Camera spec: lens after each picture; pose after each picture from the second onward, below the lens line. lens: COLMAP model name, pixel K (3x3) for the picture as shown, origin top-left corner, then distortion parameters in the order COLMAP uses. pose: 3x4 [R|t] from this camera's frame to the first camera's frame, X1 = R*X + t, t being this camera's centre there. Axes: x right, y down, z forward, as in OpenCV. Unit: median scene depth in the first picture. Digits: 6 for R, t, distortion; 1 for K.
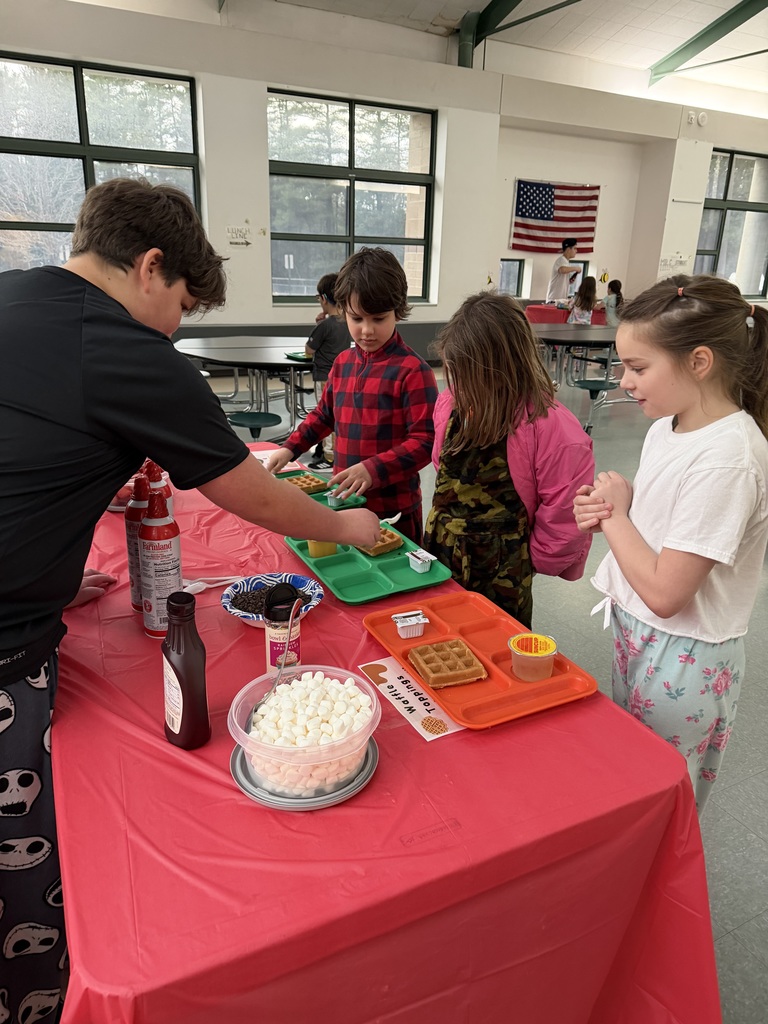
lens RADIAL K [[728.1, 0, 379.3], [0, 728.1, 510.1], [0, 0, 1]] dist [0.034392, -0.008759]
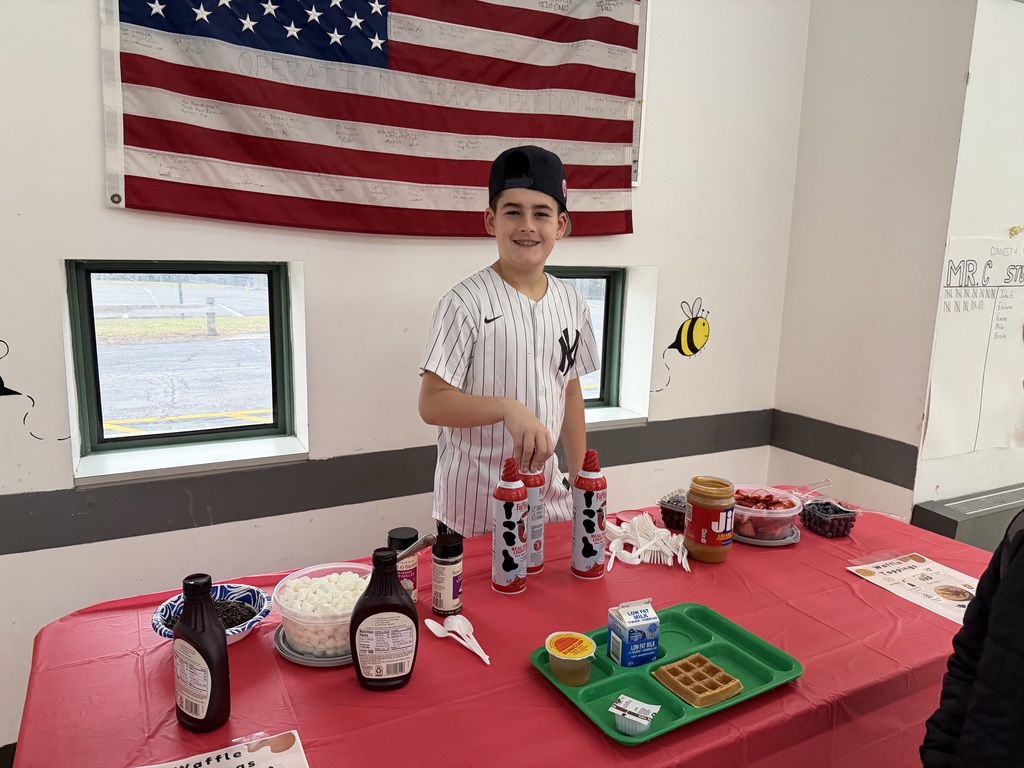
lens RADIAL K [[728.1, 0, 512.0], [0, 728.1, 384.0], [0, 0, 1]] dist [0.034392, -0.008759]
pose [[0.999635, 0.000014, -0.027027, 0.272513], [-0.004121, 0.988385, -0.151915, -0.285170], [0.026711, 0.151971, 0.988024, 0.824637]]
